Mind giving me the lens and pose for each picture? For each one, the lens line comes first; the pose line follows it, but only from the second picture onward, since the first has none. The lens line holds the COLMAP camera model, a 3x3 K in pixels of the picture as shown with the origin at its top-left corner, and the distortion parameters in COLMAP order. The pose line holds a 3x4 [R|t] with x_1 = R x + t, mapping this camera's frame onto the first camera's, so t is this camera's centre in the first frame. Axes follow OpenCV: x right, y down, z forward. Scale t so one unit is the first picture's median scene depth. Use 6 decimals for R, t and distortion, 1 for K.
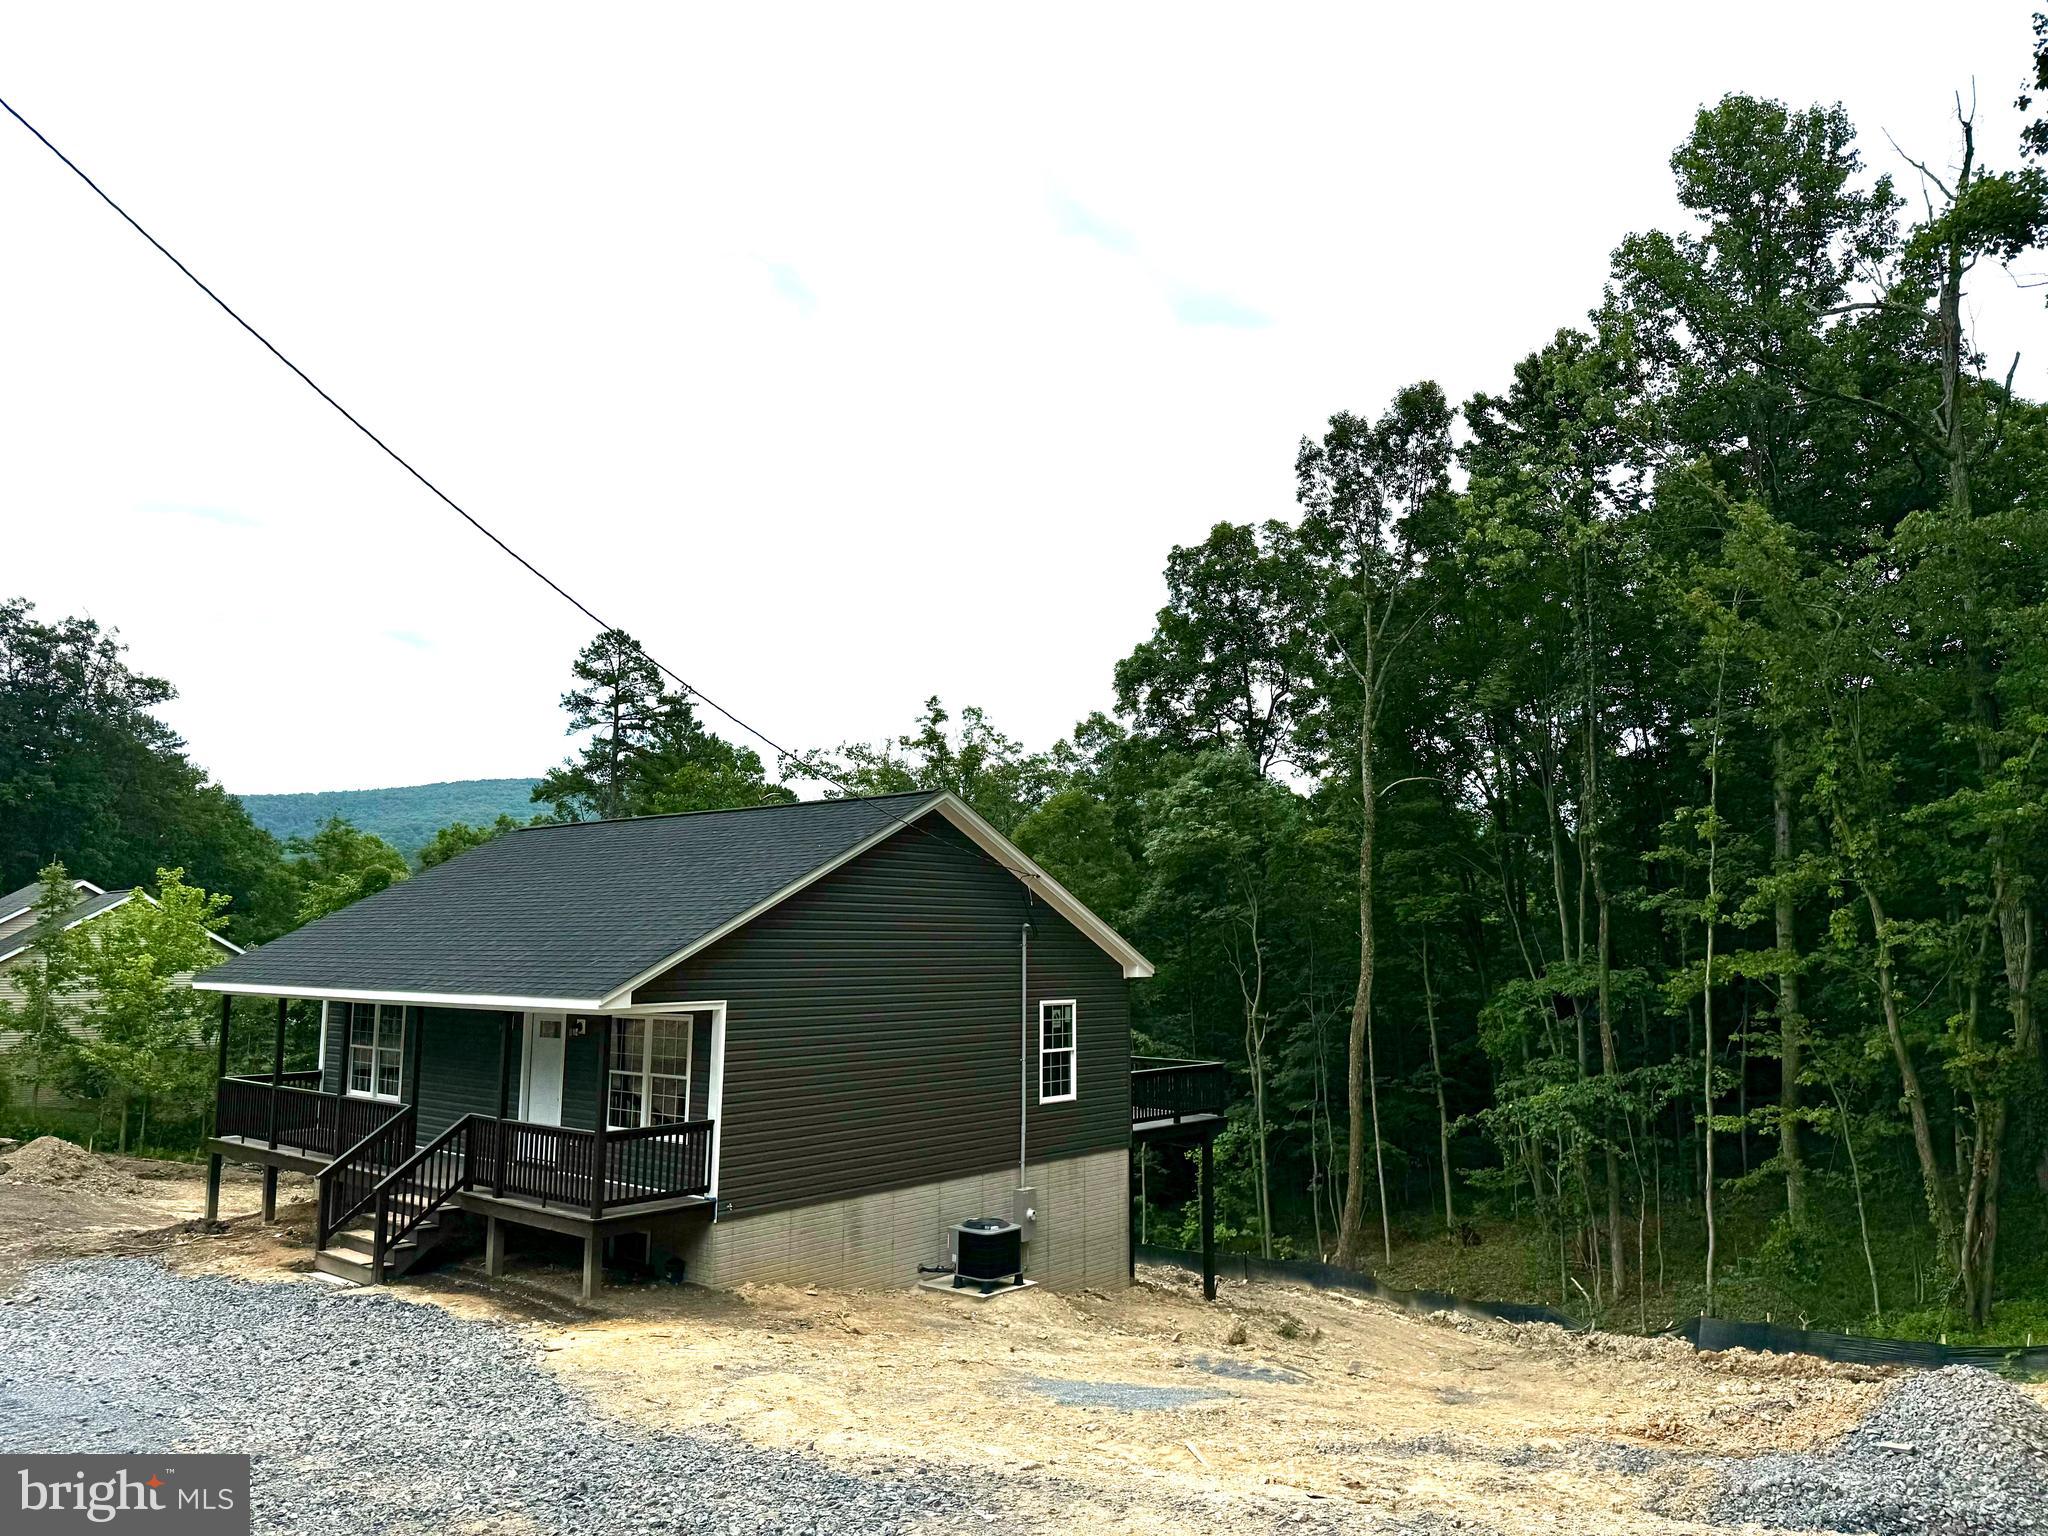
lens RADIAL K [[1429.1, 0, 1019.6], [0, 1429.1, 758.5], [0, 0, 1]] dist [0.026233, -0.028926]
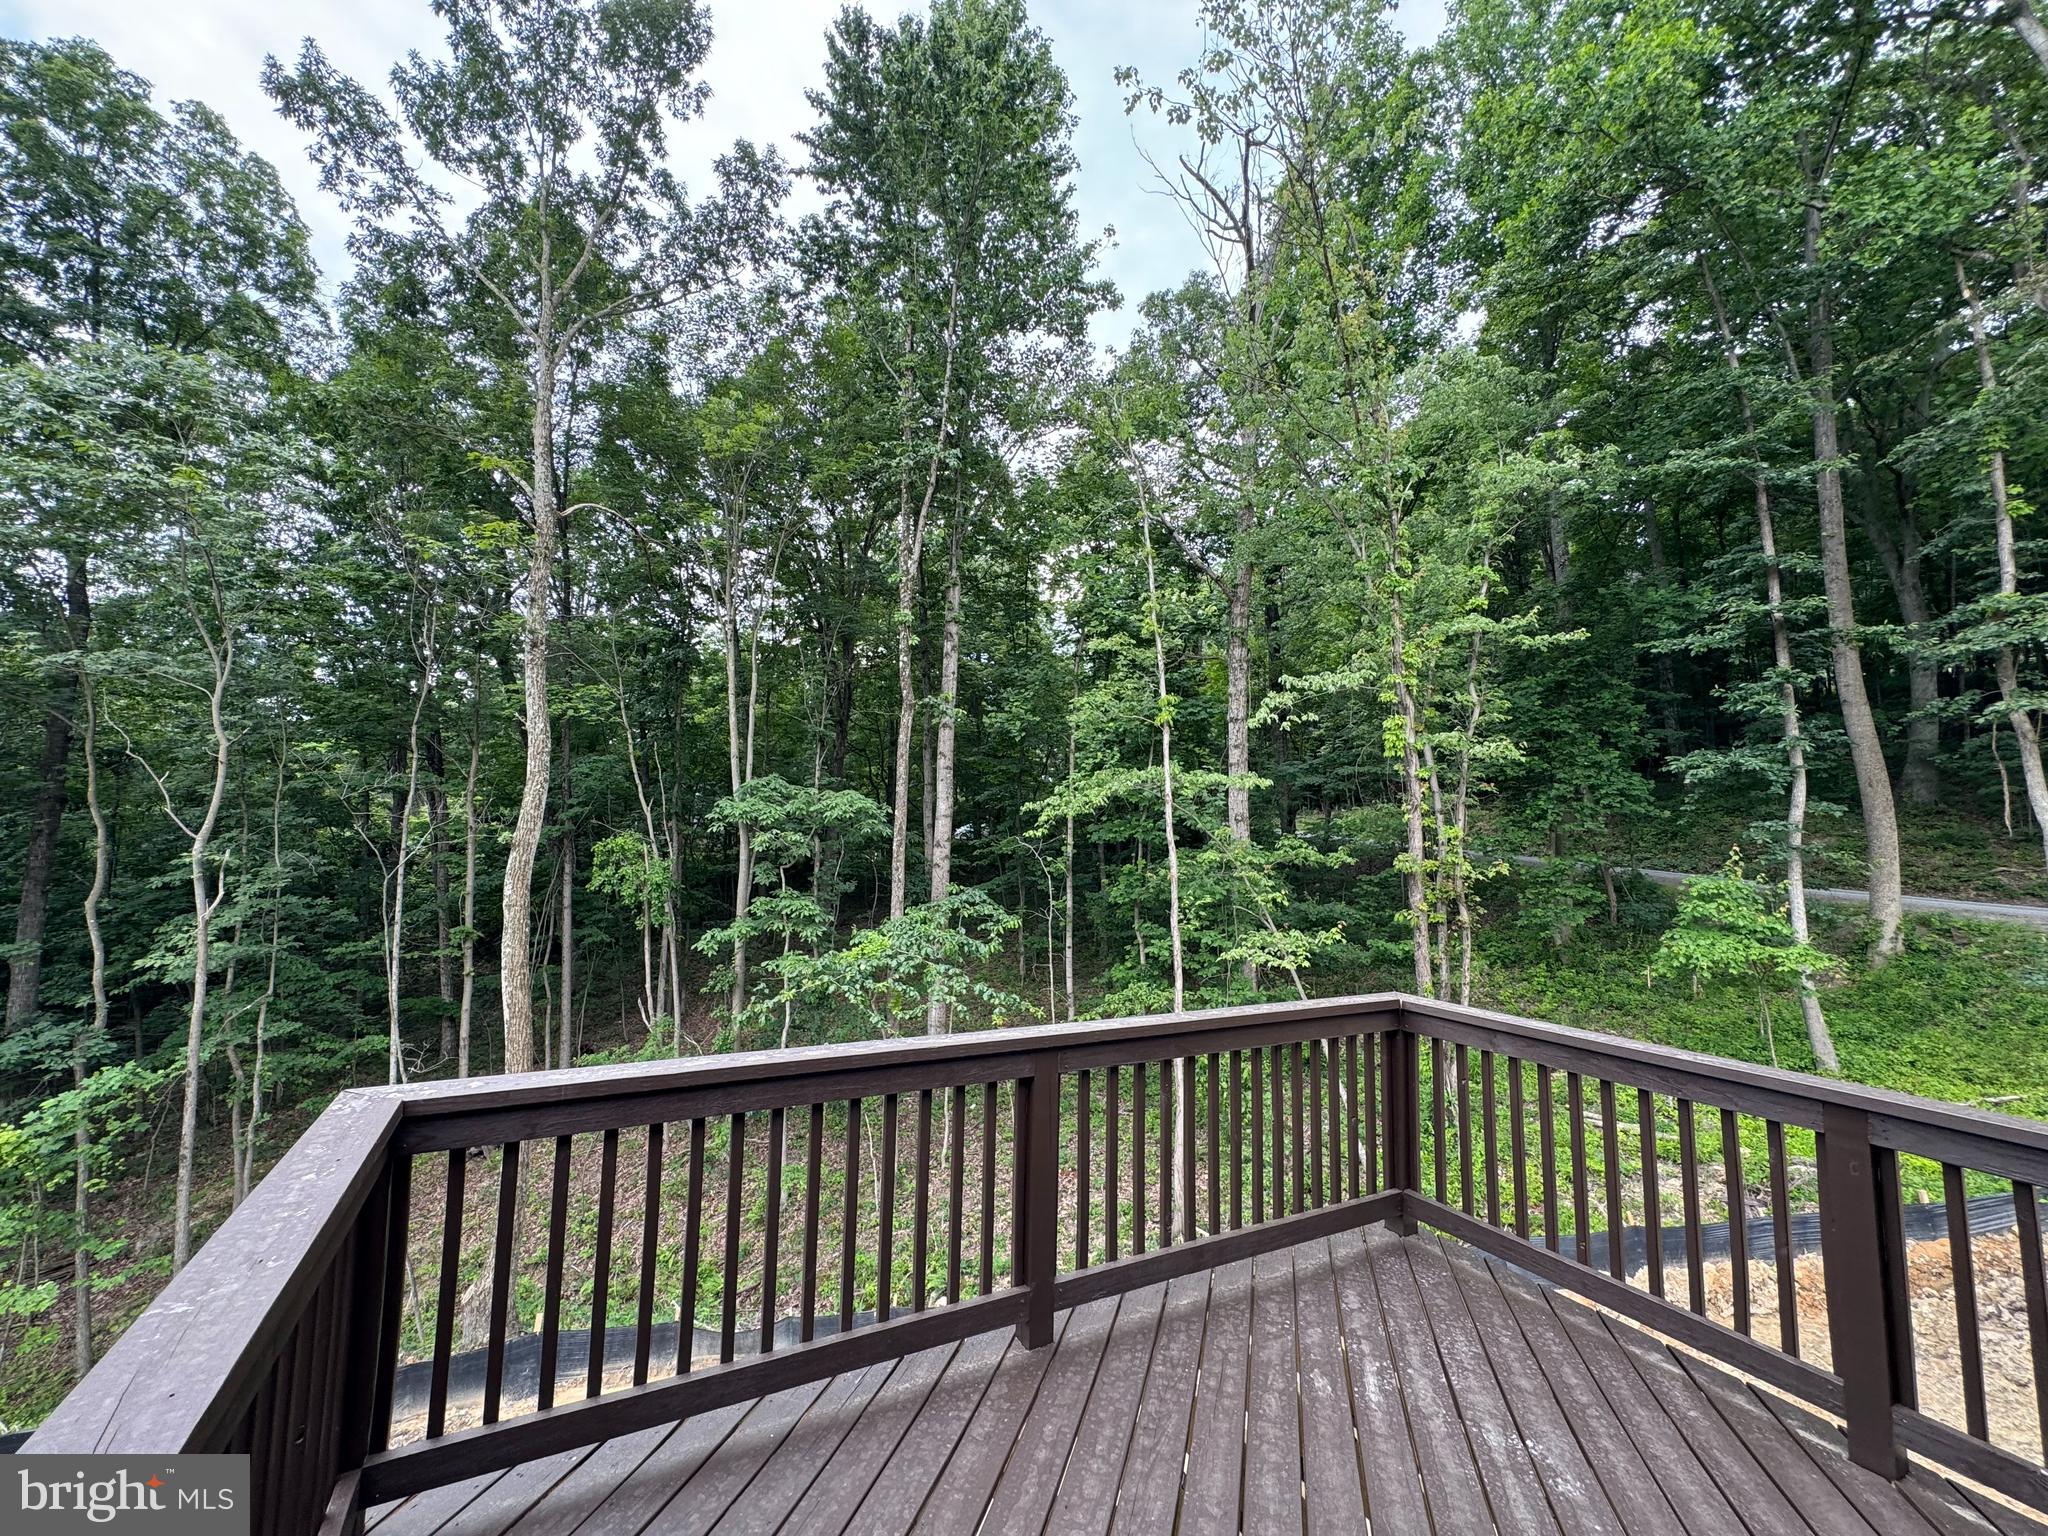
lens RADIAL K [[817.9, 0, 1024.2], [0, 817.9, 763.6], [0, 0, 1]] dist [-0.001718, 0.001131]
pose [[0.366645, 0.092226, 0.925779, -0.004828], [-0.142446, 0.988907, -0.042101, 0.106626], [-0.919392, -0.116437, 0.375714, 0.559477]]
